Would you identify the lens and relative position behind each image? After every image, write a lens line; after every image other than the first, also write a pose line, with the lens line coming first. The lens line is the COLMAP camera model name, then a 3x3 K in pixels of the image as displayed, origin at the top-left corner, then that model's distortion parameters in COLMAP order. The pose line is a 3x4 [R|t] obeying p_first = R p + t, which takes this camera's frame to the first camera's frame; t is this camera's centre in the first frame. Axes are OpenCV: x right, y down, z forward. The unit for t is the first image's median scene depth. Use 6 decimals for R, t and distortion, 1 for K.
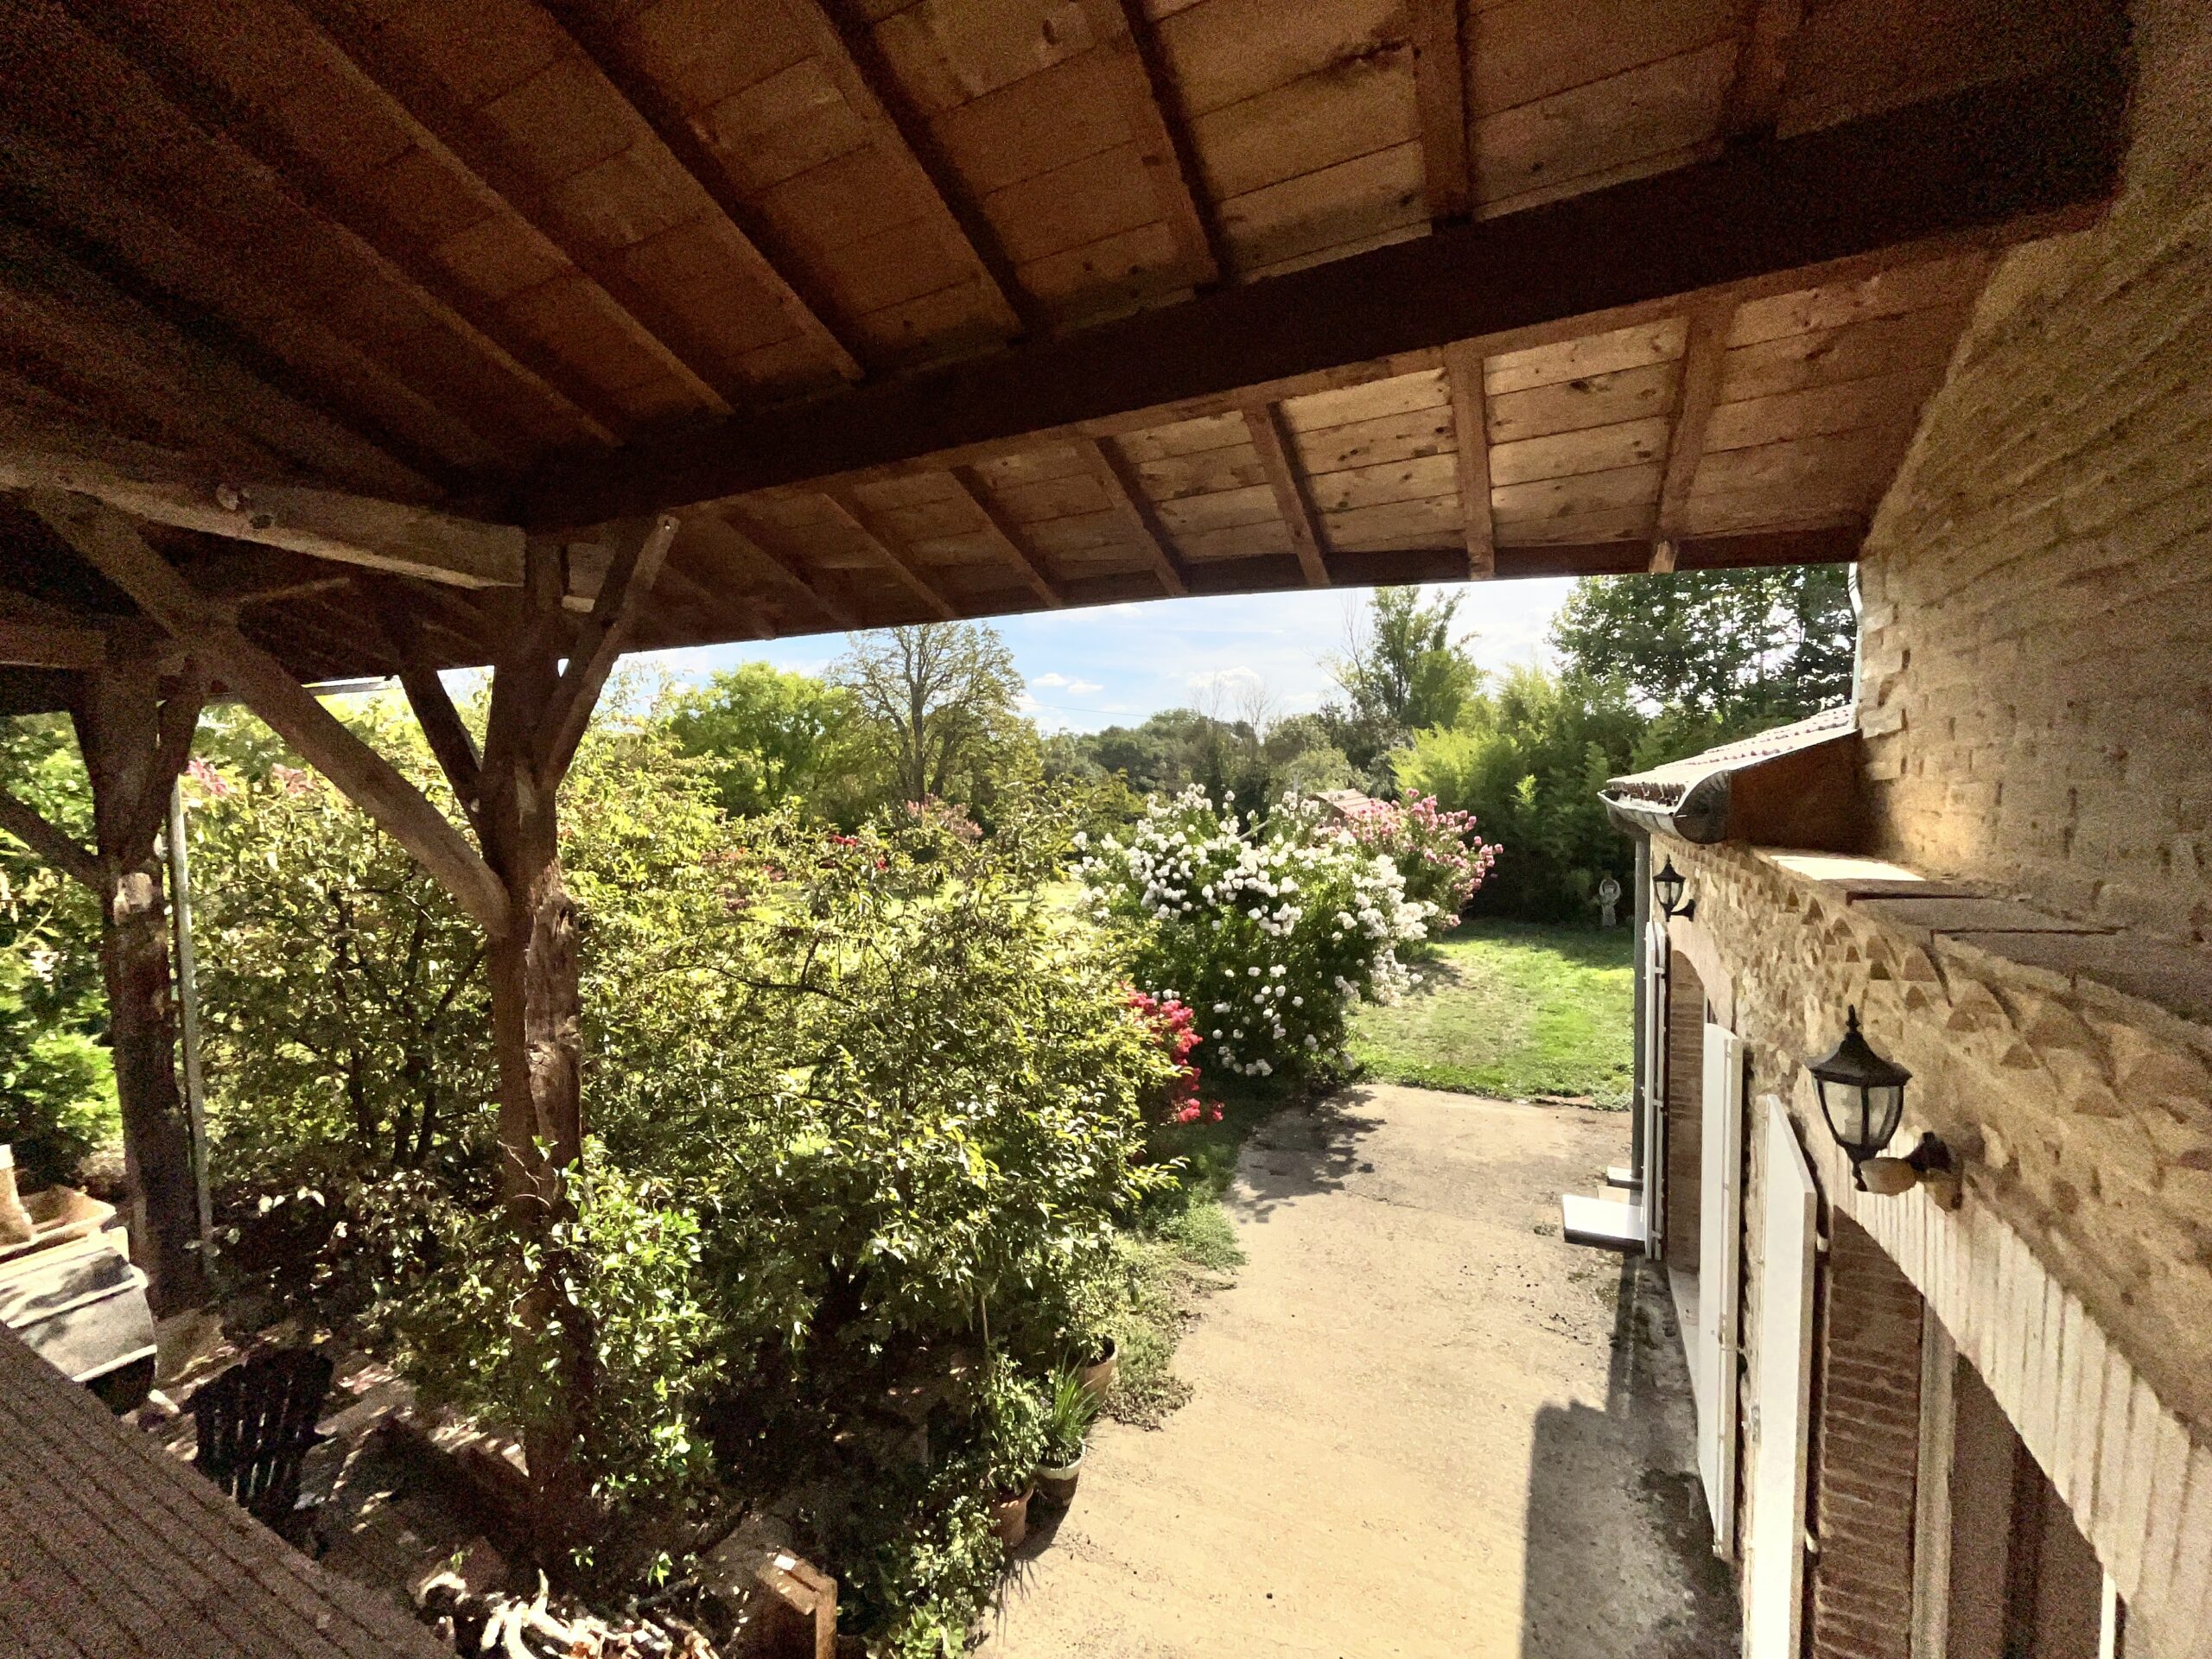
lens RADIAL K [[887.4, 0, 1102.5], [0, 887.4, 830.1], [0, 0, 1]] dist [-0.006904, -0.000395]
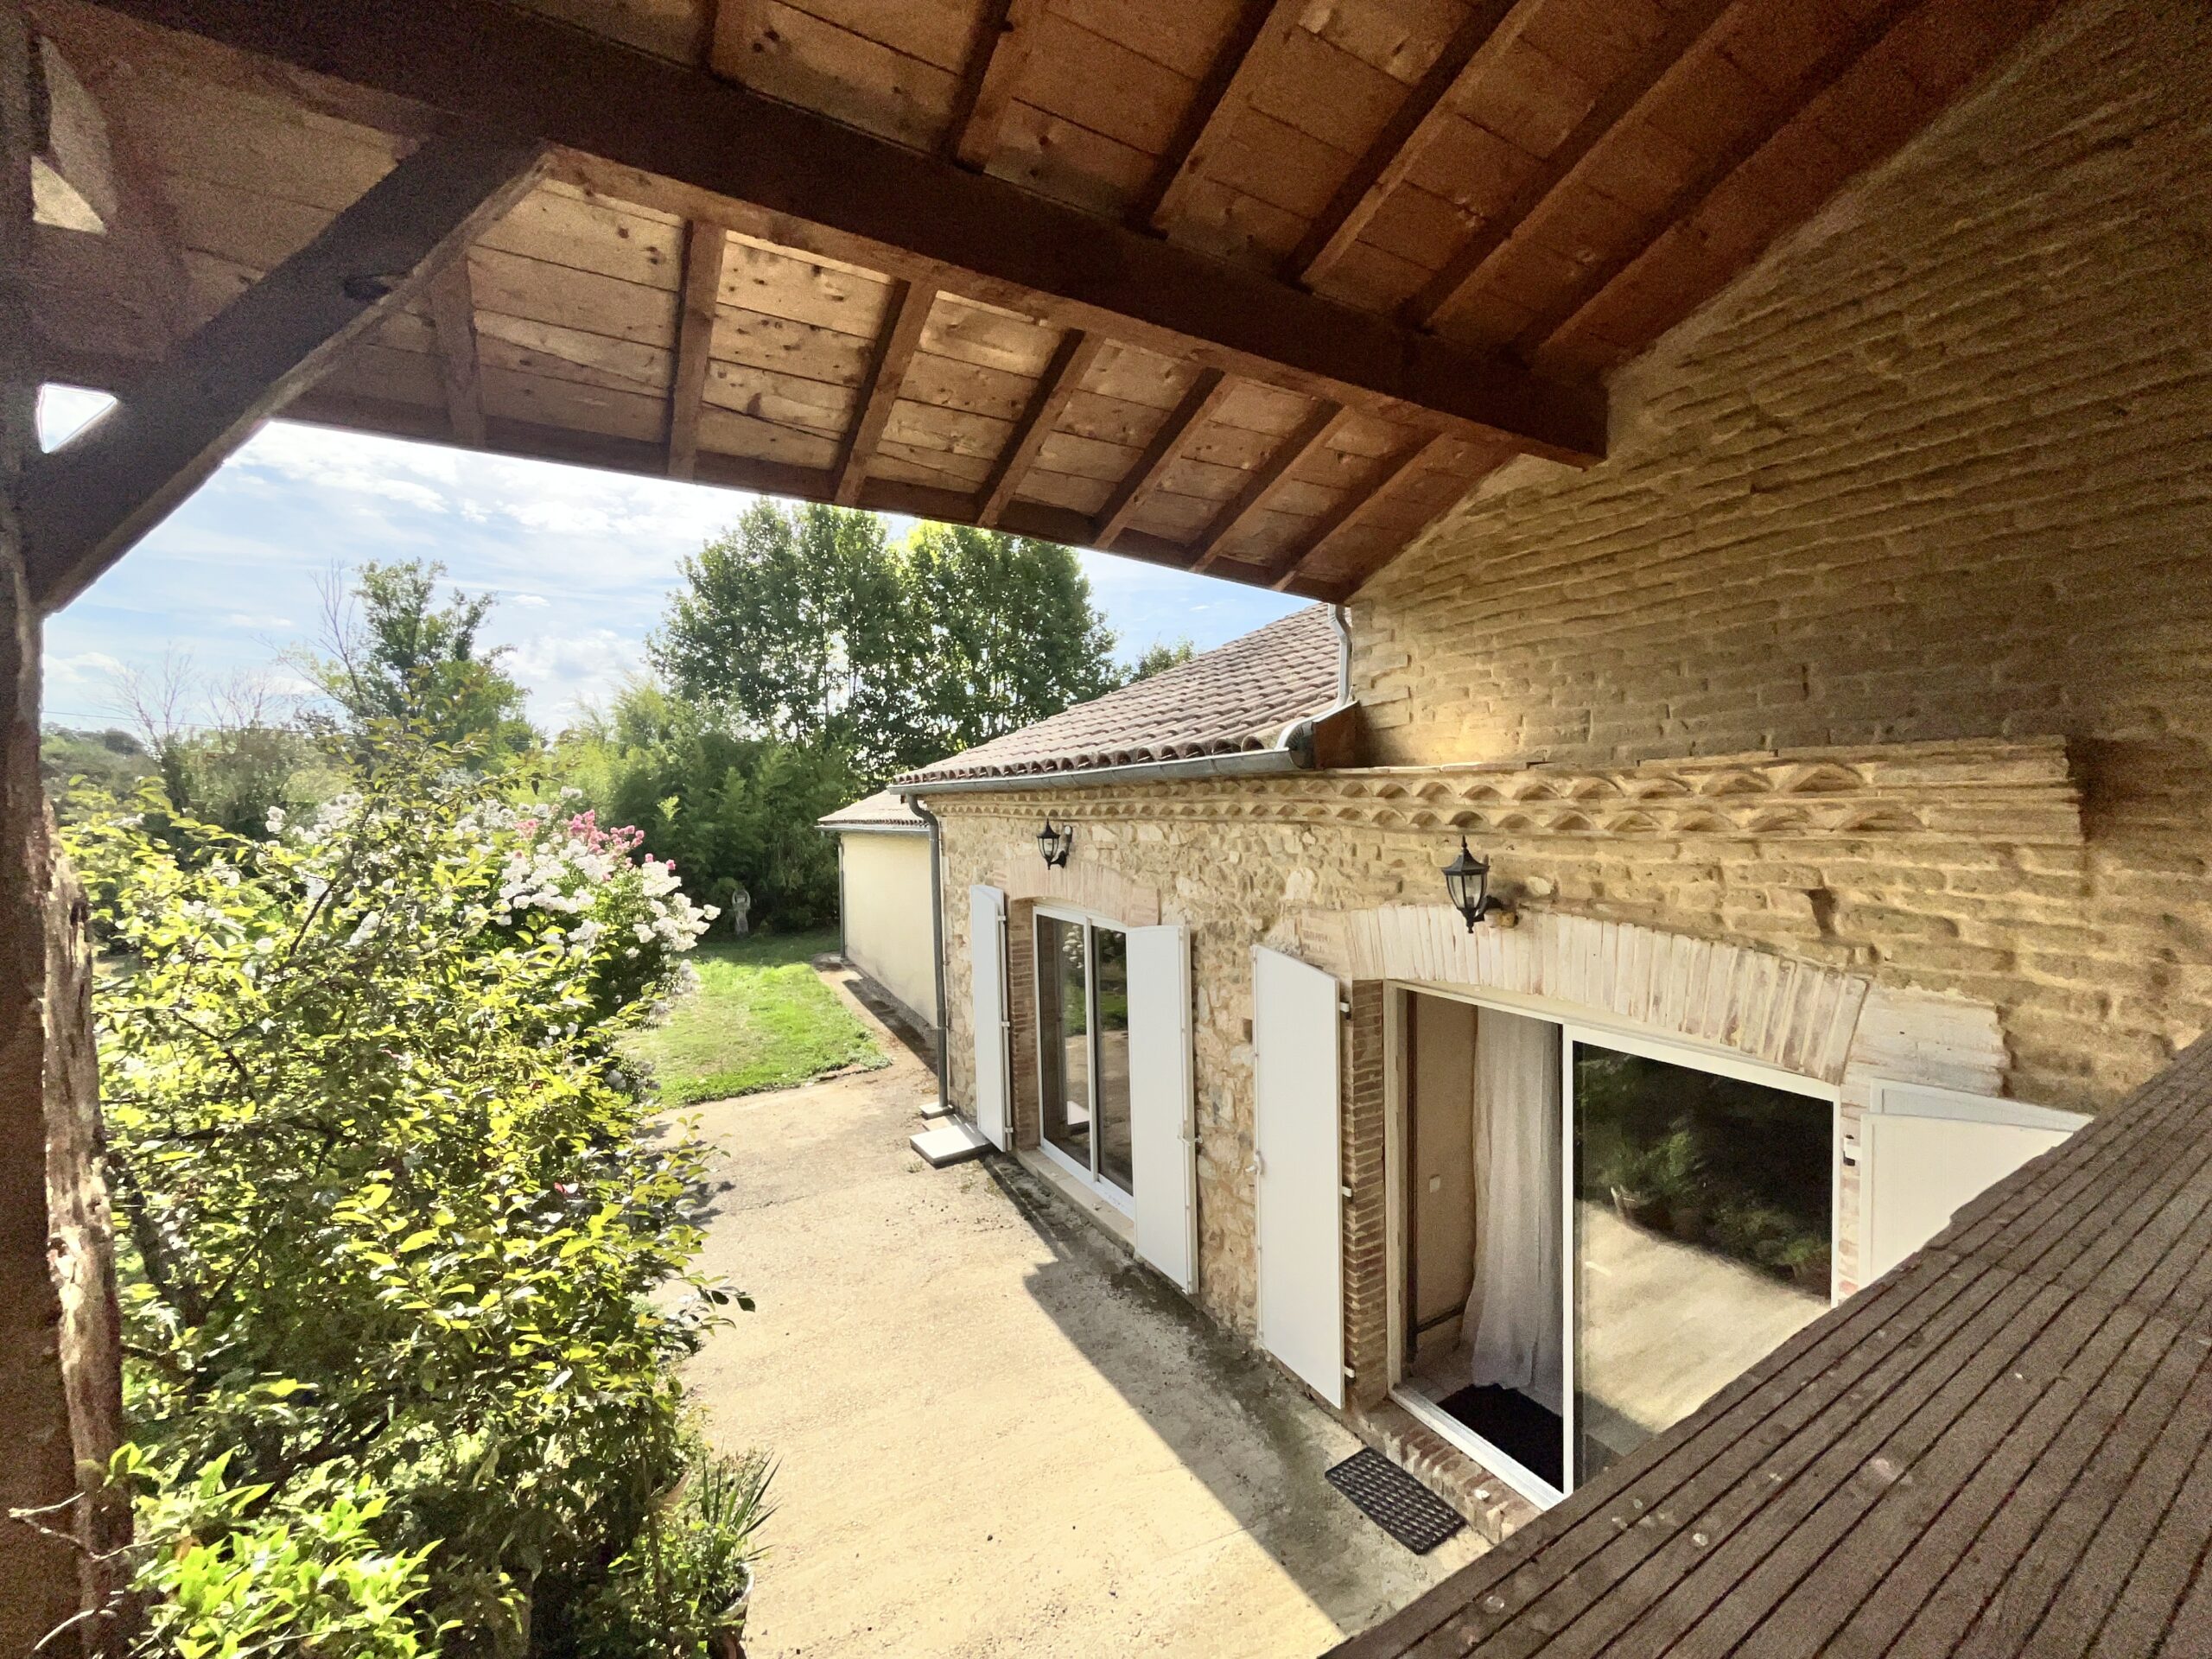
lens RADIAL K [[887.4, 0, 1104.7], [0, 887.4, 834.5], [0, 0, 1]] dist [-0.006904, -0.000395]
pose [[0.538815, -0.036014, 0.841654, -0.220952], [0.060678, 0.998150, 0.003865, 0.027404], [-0.840236, 0.048988, 0.540003, 0.120390]]
